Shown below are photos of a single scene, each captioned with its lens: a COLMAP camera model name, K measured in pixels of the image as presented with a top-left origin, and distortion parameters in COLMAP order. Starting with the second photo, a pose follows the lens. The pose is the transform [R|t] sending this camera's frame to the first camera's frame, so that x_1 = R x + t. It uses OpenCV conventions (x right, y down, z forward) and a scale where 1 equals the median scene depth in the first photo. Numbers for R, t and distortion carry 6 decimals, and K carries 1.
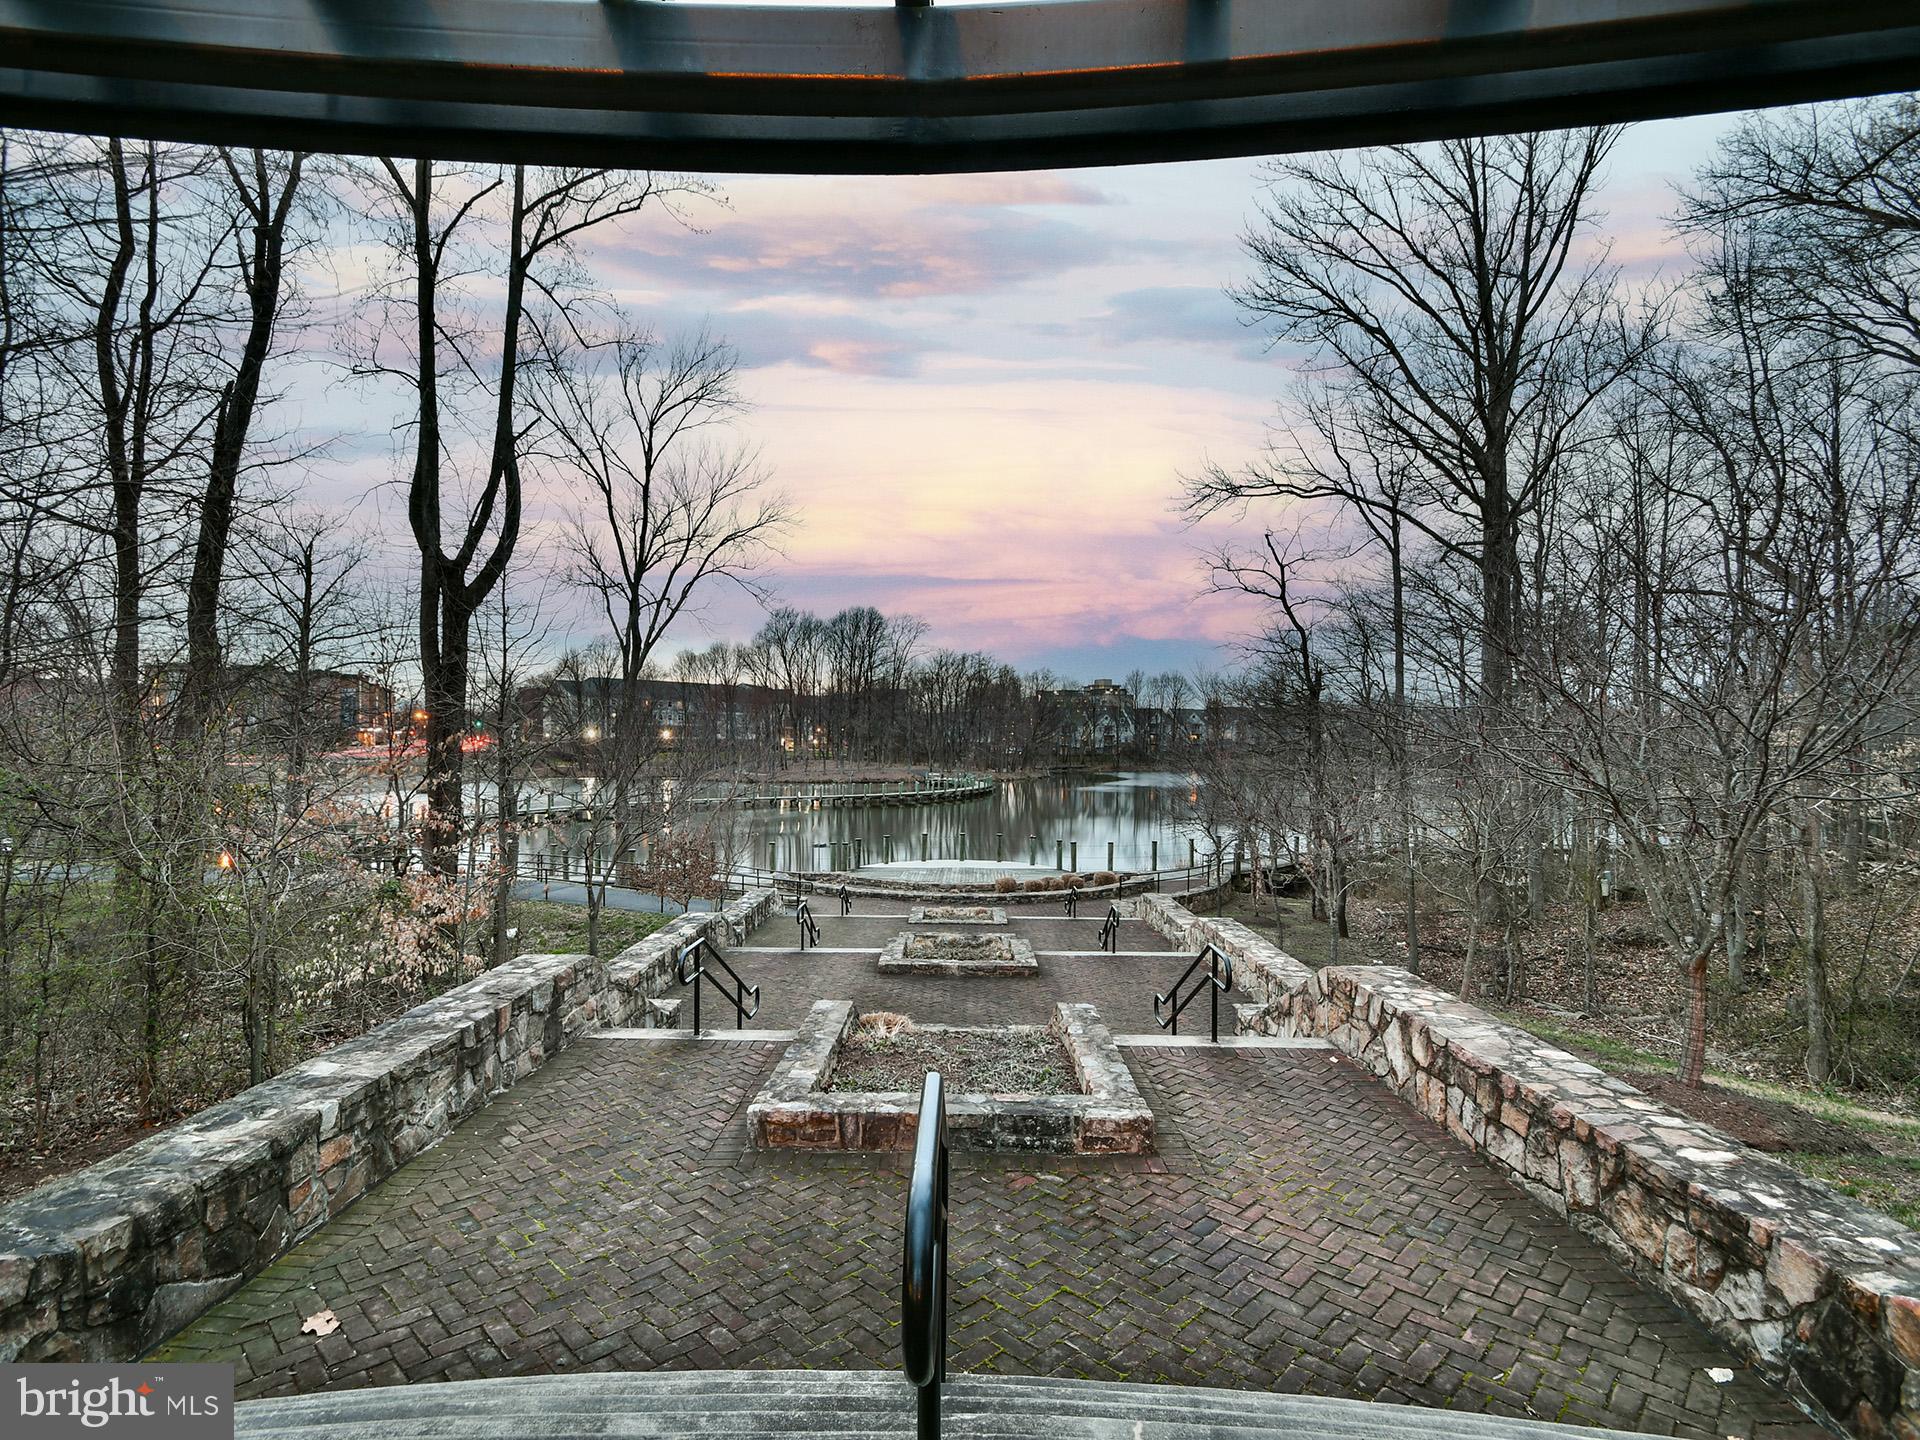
lens RADIAL K [[985.8, 0, 960.0], [0, 985.8, 720.0], [0, 0, 1]] dist [-0.002072, -0.000701]
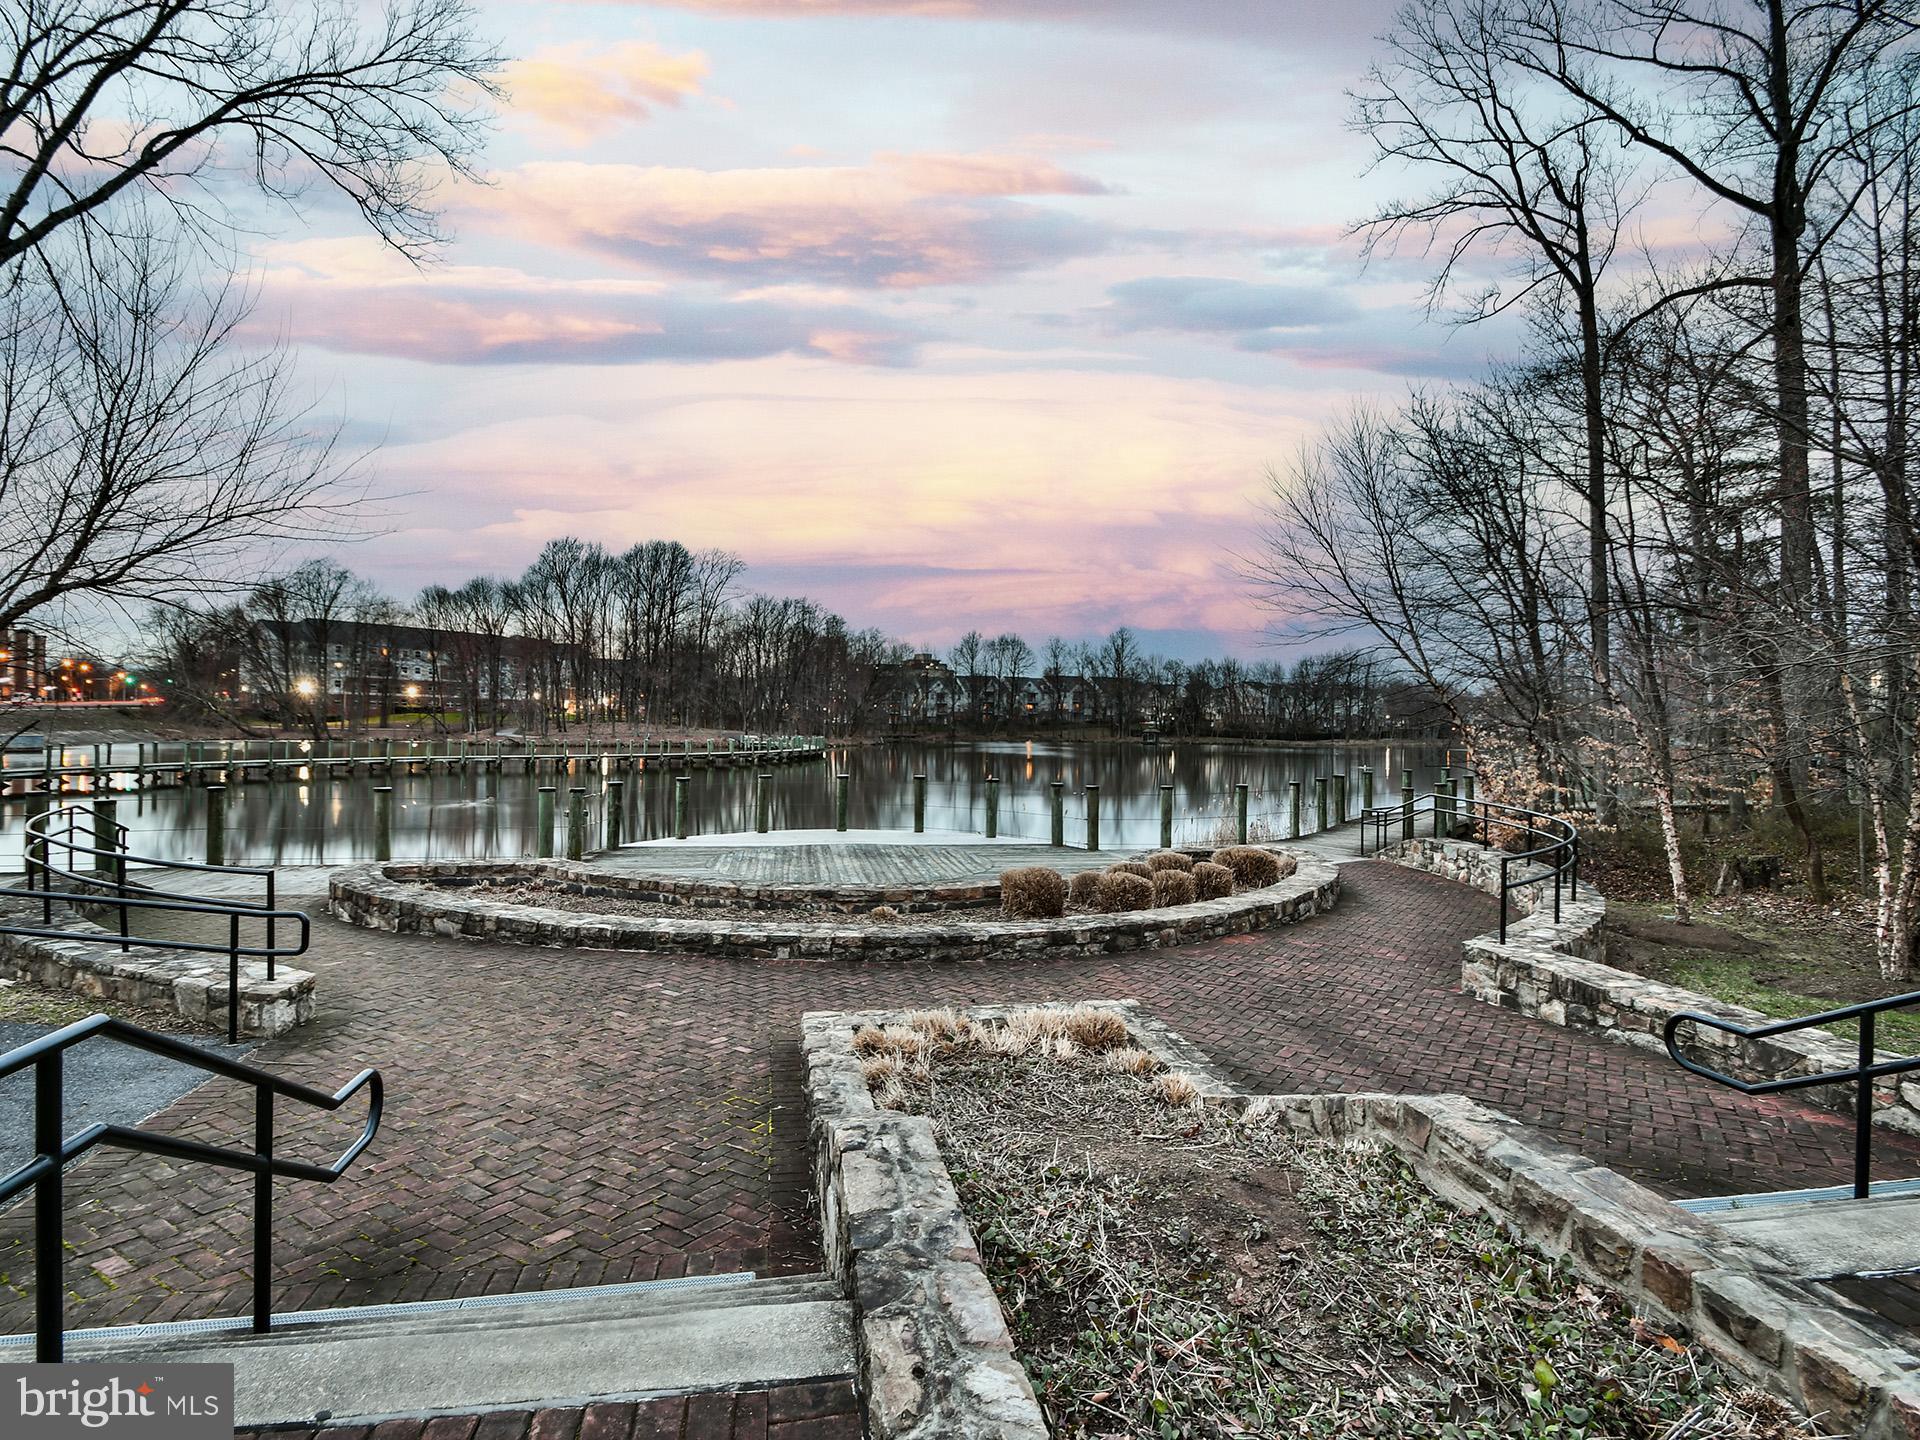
lens RADIAL K [[985.8, 0, 960.0], [0, 985.8, 720.0], [0, 0, 1]] dist [-0.002072, -0.000701]
pose [[0.981927, 0.008688, 0.189060, -0.008297], [-0.012359, 0.999757, 0.018245, 0.019262], [-0.188856, -0.020252, 0.981796, 0.126141]]
